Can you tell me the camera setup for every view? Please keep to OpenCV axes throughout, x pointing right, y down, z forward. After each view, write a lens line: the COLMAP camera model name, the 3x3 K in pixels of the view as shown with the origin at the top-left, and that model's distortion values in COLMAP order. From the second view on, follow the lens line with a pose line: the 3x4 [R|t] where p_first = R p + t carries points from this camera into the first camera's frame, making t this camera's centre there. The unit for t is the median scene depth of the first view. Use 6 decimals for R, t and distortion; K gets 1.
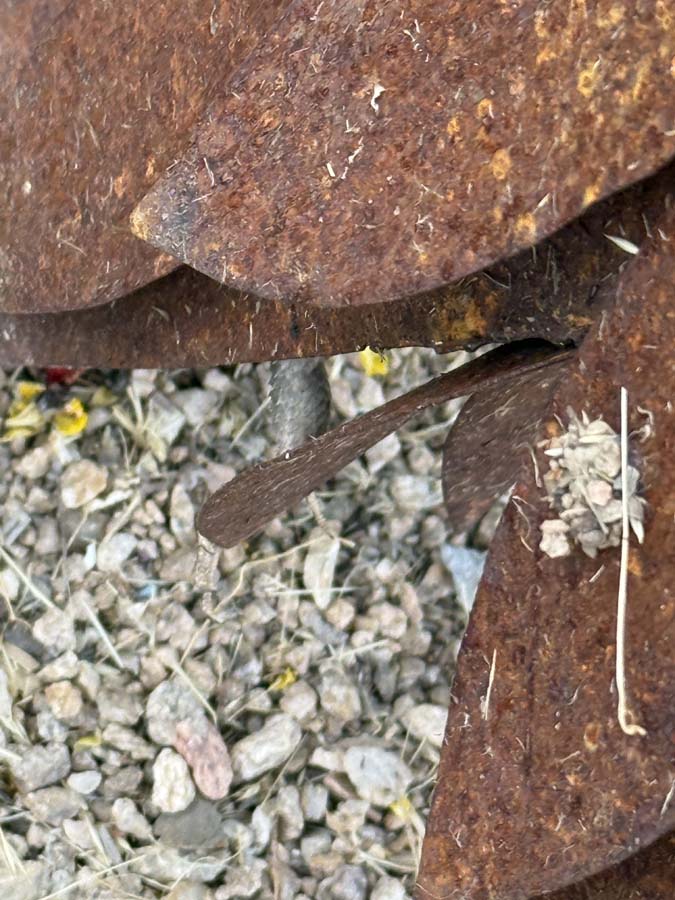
lens RADIAL K [[4098.6, 0, 337.5], [0, 4098.6, 386.7], [0, 0, 1]] dist [0.316219, -4.020005]
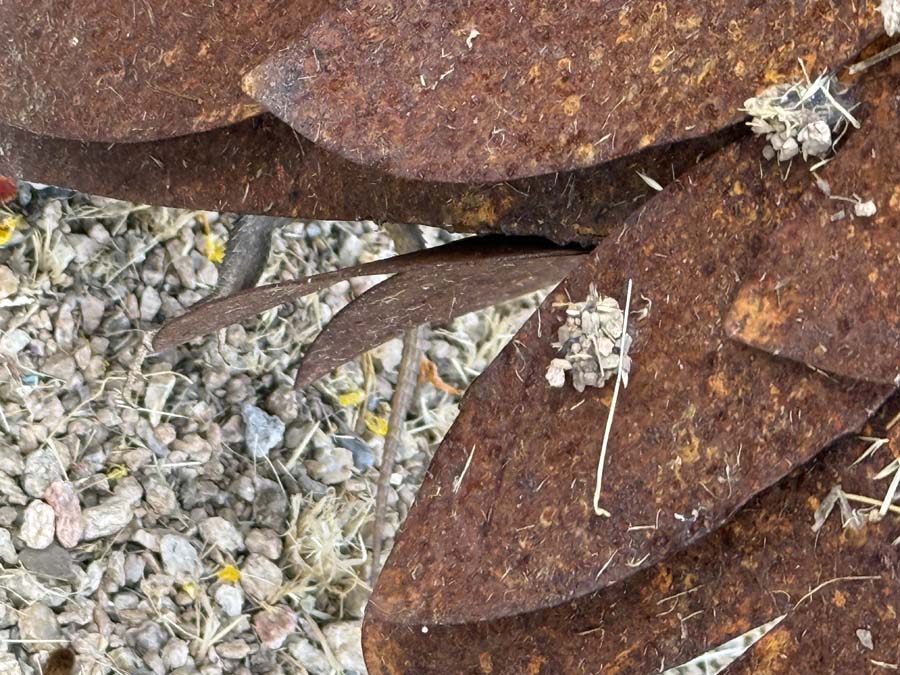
lens RADIAL K [[4098.6, 0, 450.0], [0, 4098.6, 337.5], [0, 0, 1]] dist [0.316219, -4.020005]
pose [[0.938368, 0.240171, 0.248563, -0.309294], [-0.230111, 0.970700, -0.069216, 0.121615], [-0.257903, 0.007753, 0.966140, -0.320010]]
